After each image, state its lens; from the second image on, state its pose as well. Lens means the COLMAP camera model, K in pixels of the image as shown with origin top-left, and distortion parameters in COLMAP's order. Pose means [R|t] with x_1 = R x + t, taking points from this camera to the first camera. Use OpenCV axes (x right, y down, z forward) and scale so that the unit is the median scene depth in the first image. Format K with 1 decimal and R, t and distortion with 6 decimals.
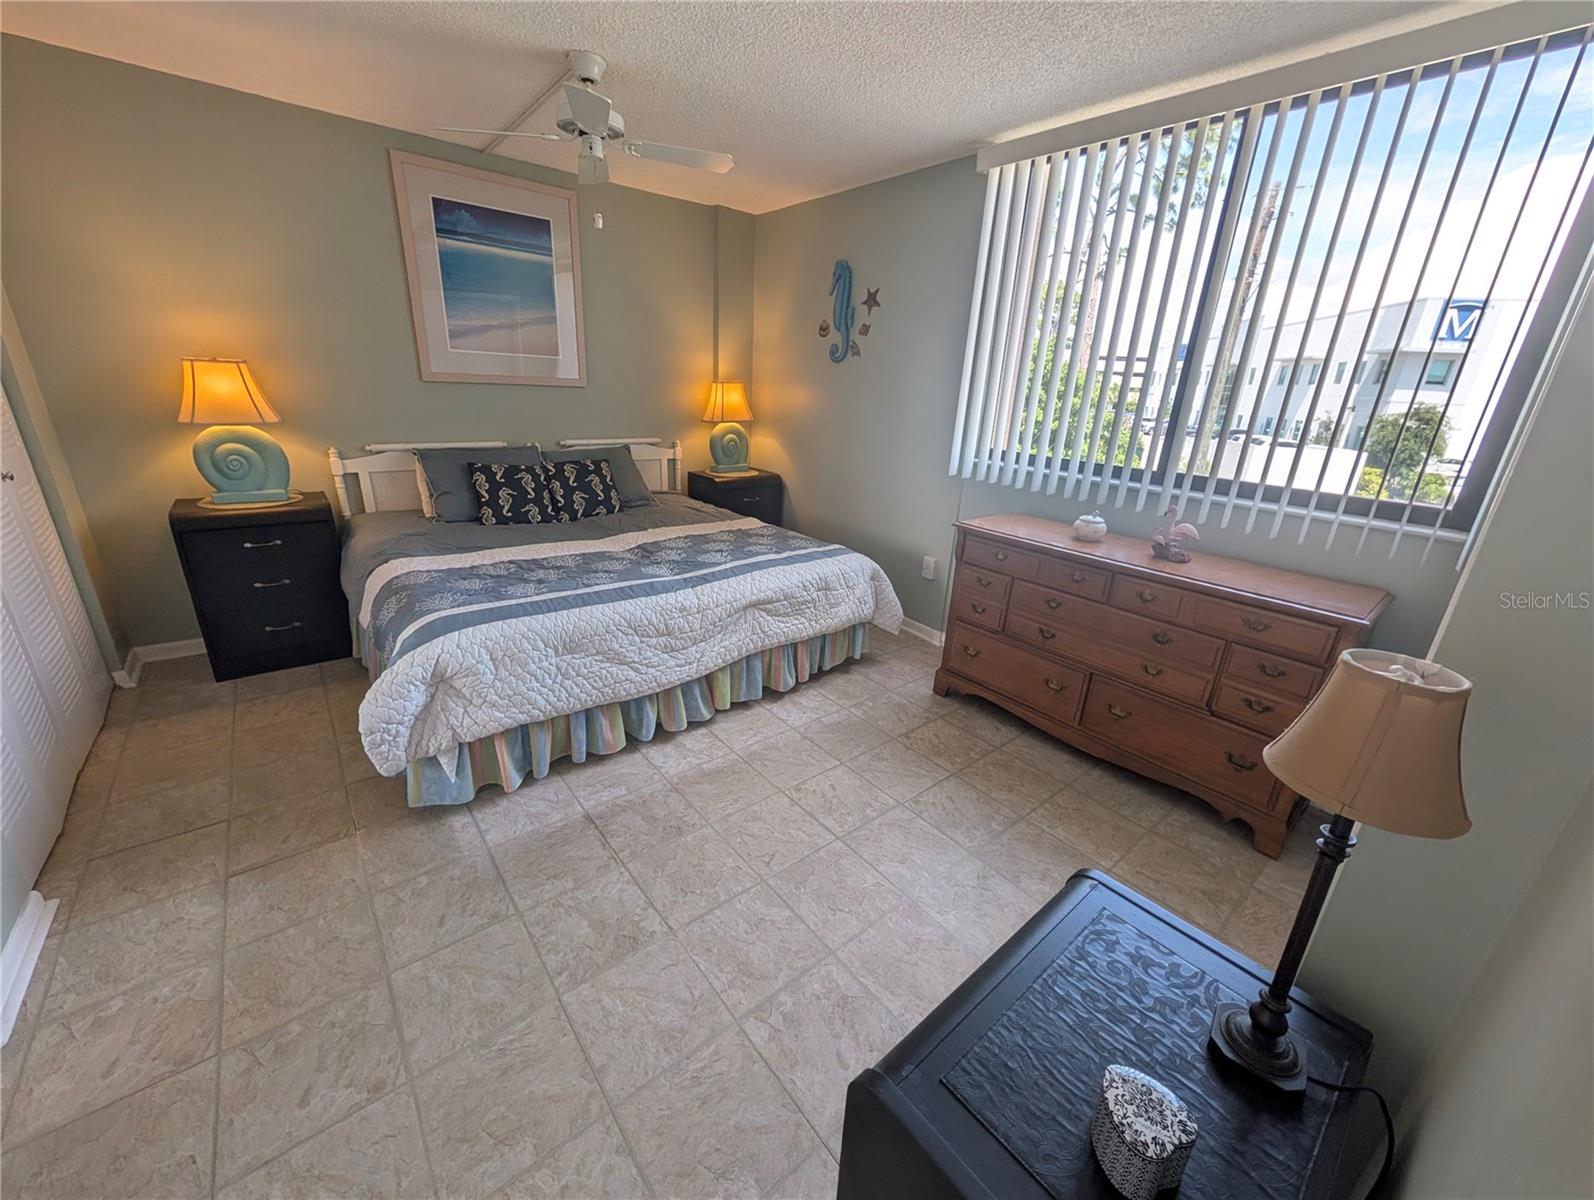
lens RADIAL K [[612.8, 0, 798.5], [0, 612.8, 598.4], [0, 0, 1]] dist [0.000564, 0.000428]
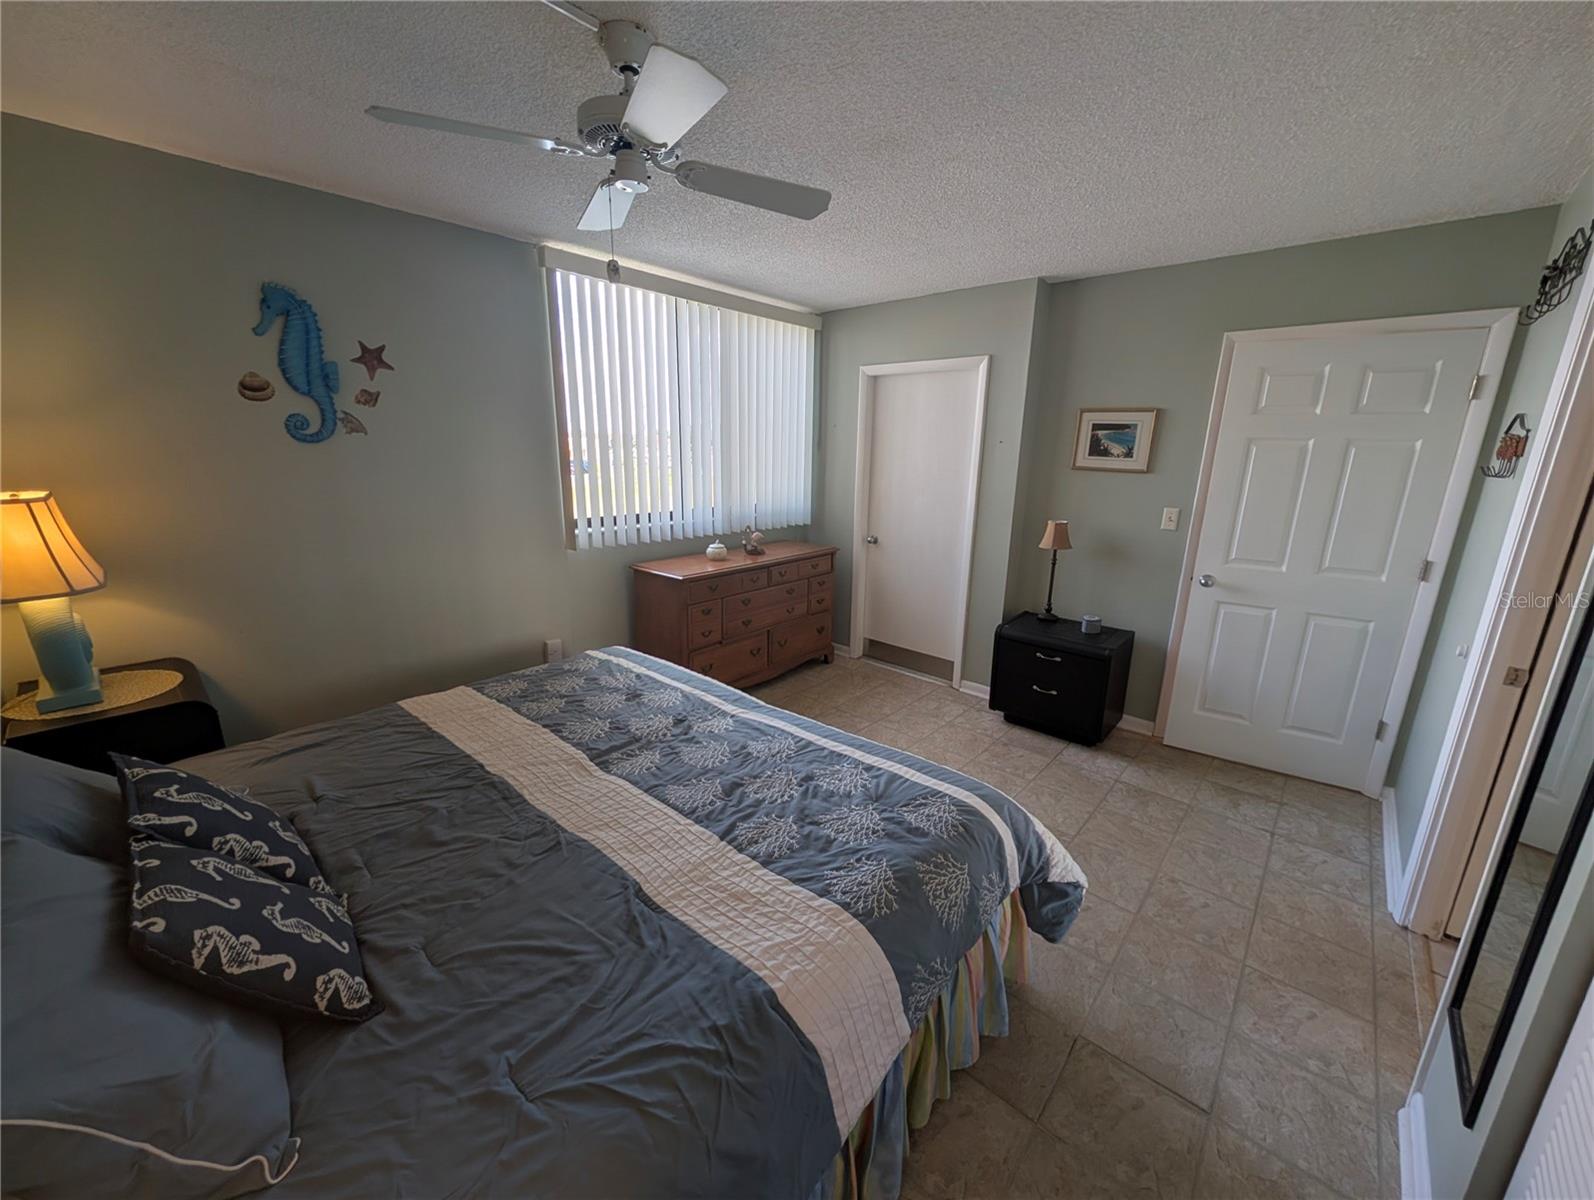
lens RADIAL K [[612.8, 0, 798.8], [0, 612.8, 601.2], [0, 0, 1]] dist [0.000564, 0.000428]
pose [[-0.152482, -0.295457, 0.943109, -0.720993], [0.310152, 0.891755, 0.329514, -0.317883], [-0.938379, 0.342752, -0.044340, 0.667037]]
